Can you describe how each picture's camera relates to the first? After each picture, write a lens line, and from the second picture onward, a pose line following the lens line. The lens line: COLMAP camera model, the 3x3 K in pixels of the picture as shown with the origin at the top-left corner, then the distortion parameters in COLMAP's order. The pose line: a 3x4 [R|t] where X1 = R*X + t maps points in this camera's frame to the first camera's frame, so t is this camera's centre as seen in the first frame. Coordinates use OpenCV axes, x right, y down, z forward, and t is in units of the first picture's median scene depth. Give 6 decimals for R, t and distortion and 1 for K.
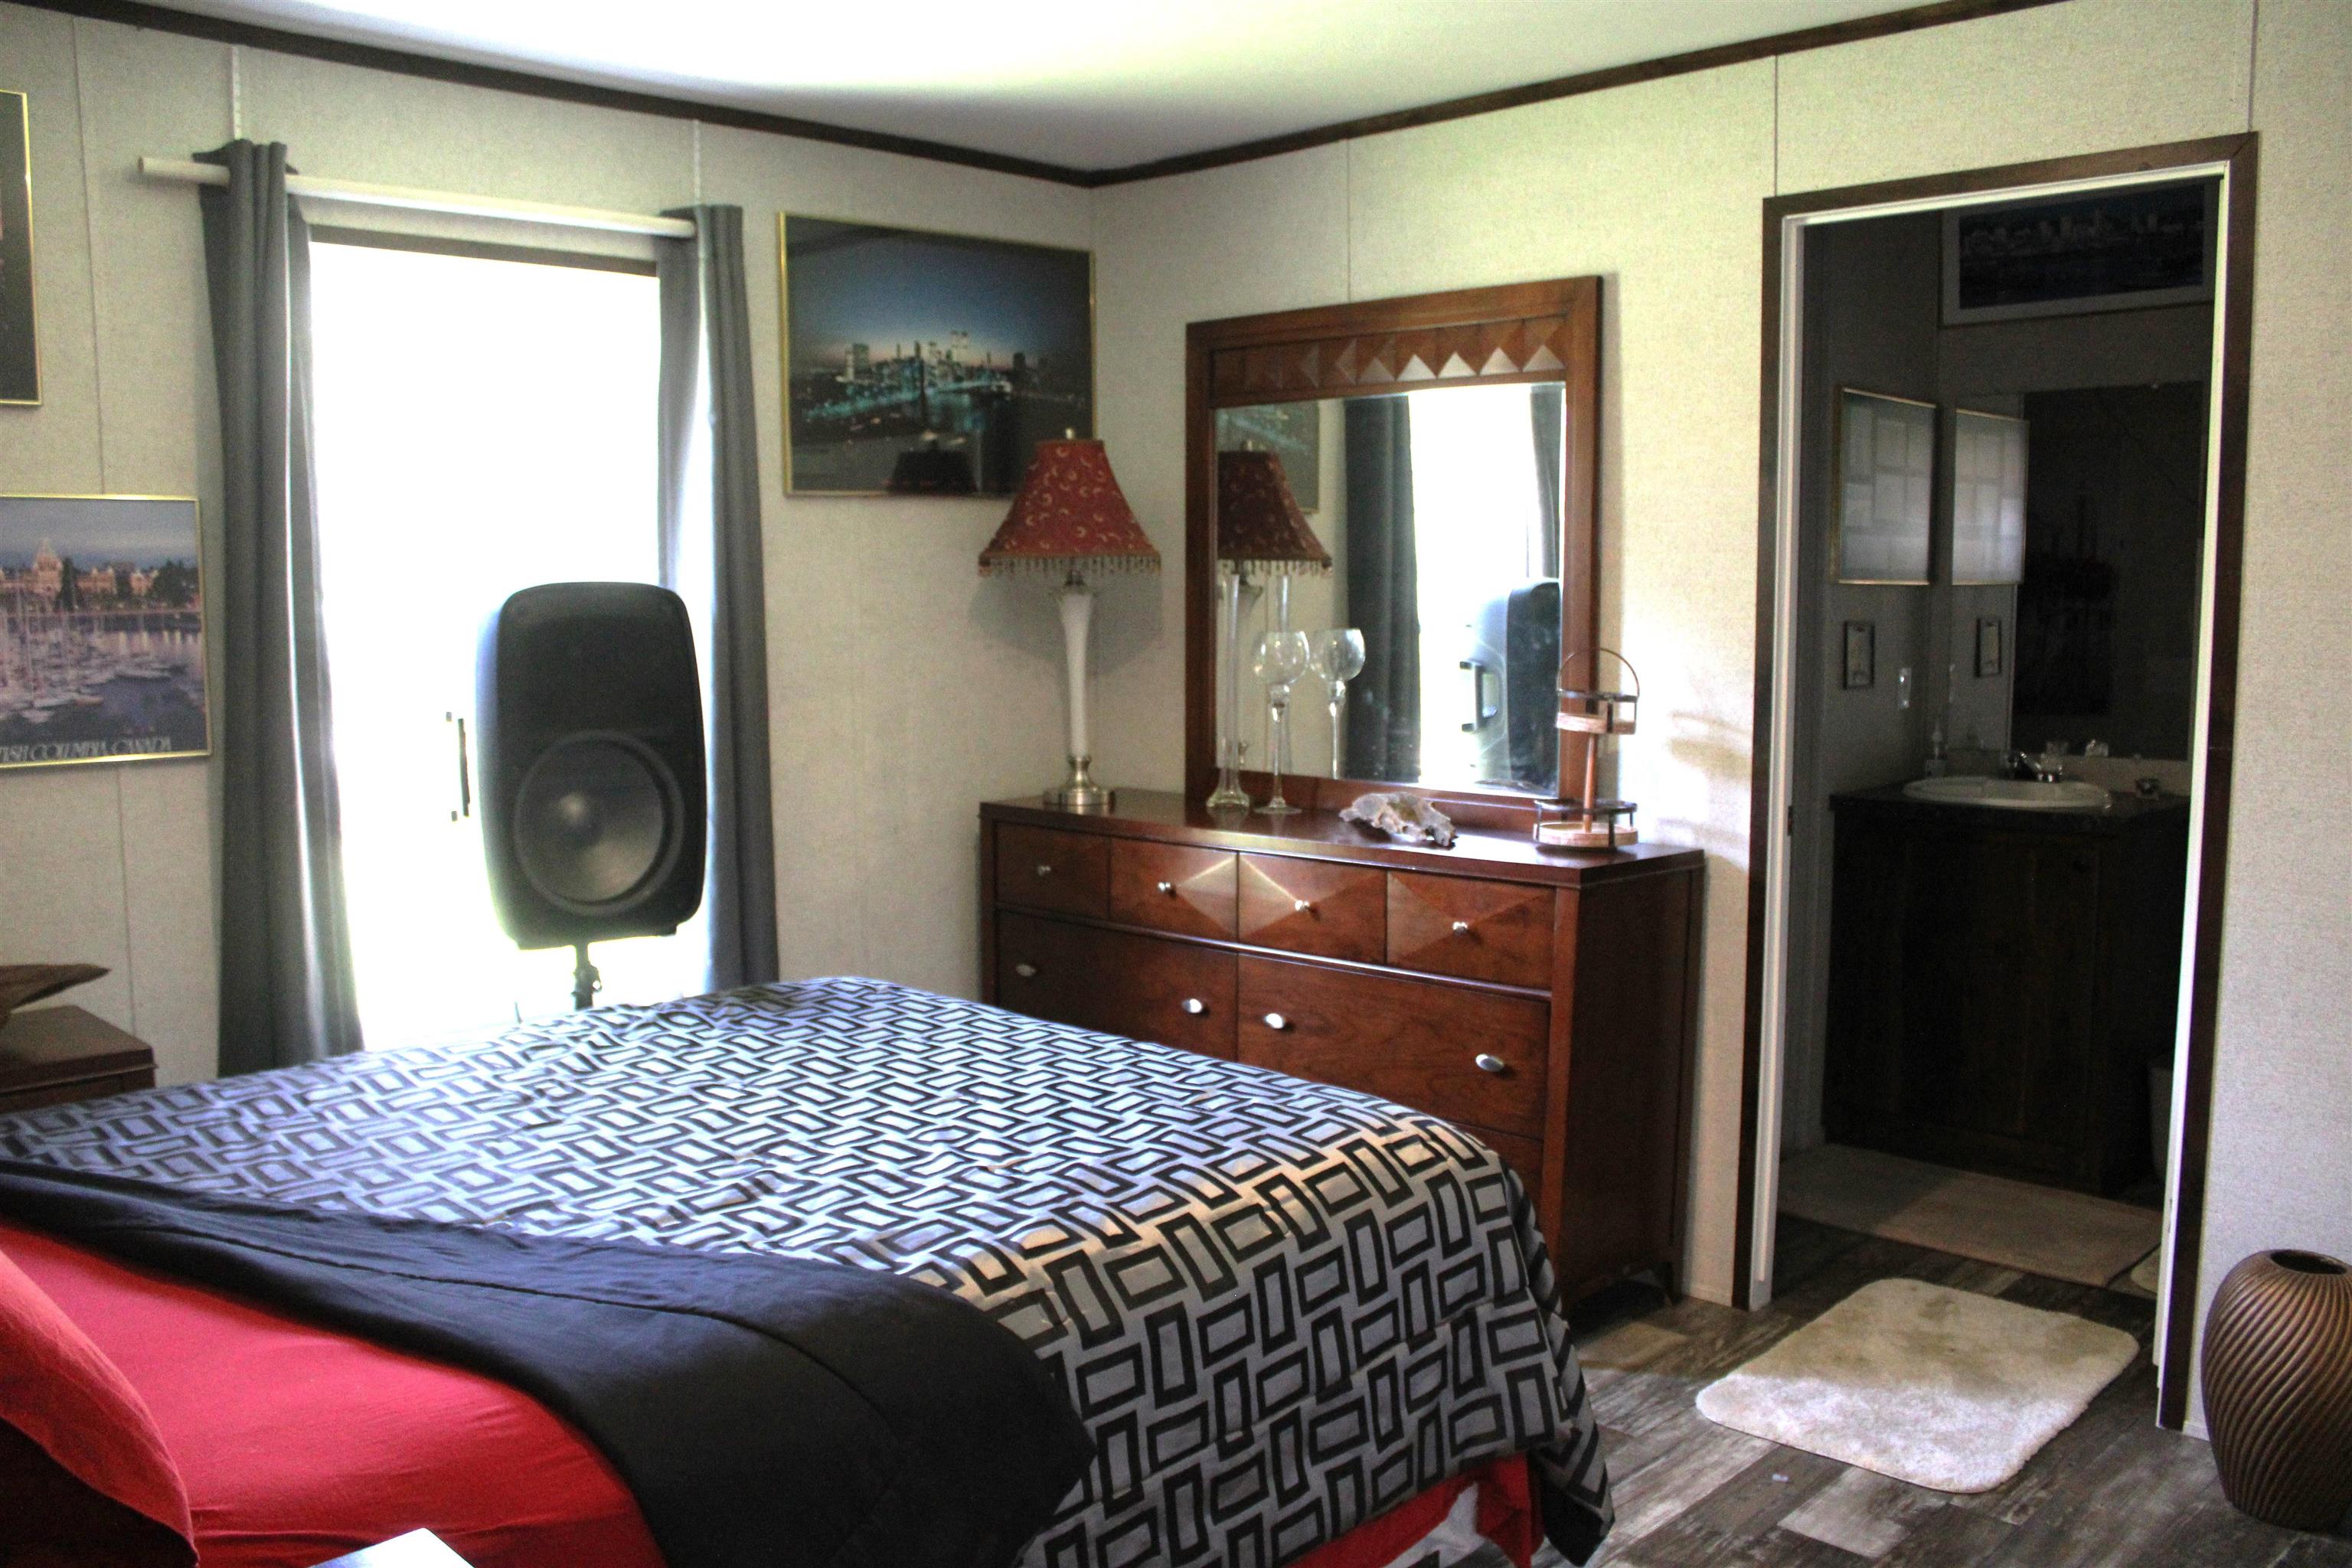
lens RADIAL K [[1937.8, 0, 1176.0], [0, 1937.8, 784.0], [0, 0, 1]] dist [-0.160624, 0.143531]
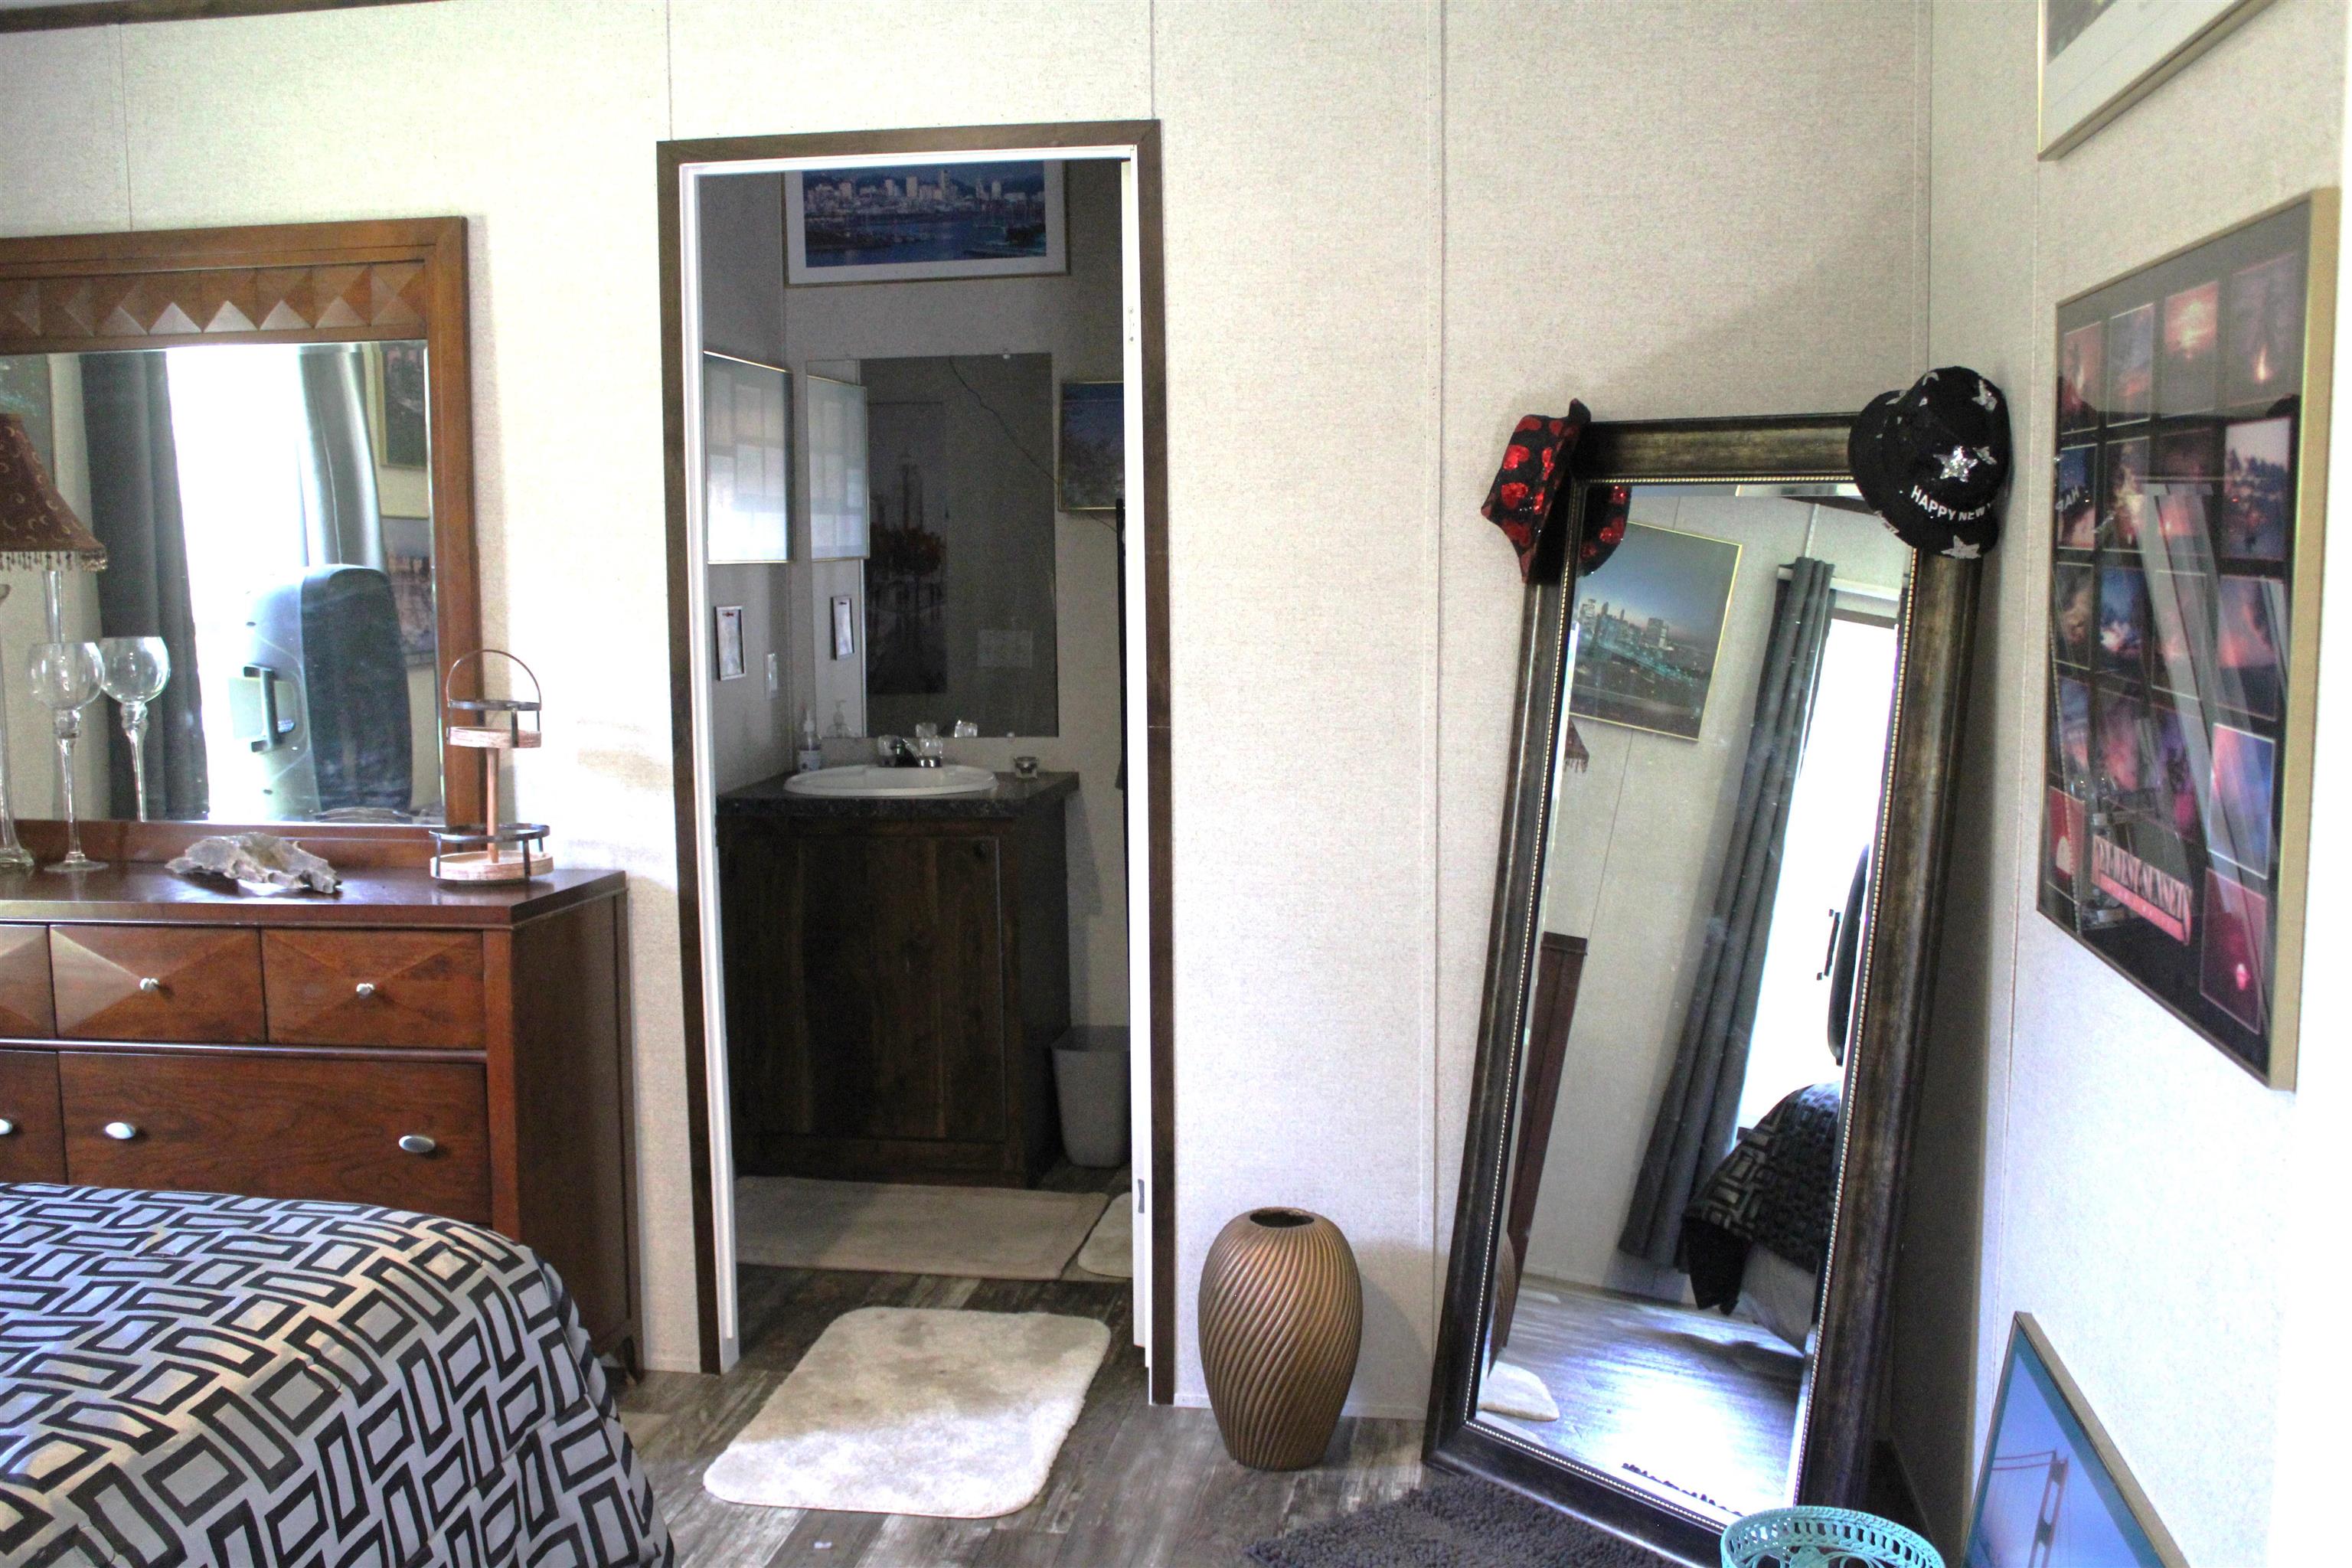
lens RADIAL K [[2191.0, 0, 1176.0], [0, 2191.0, 784.0], [0, 0, 1]] dist [-0.150660, 0.132219]
pose [[0.812486, -0.067627, 0.579046, -0.102677], [0.066406, 0.997520, 0.023324, -0.013249], [-0.579187, 0.019502, 0.814962, 0.029831]]
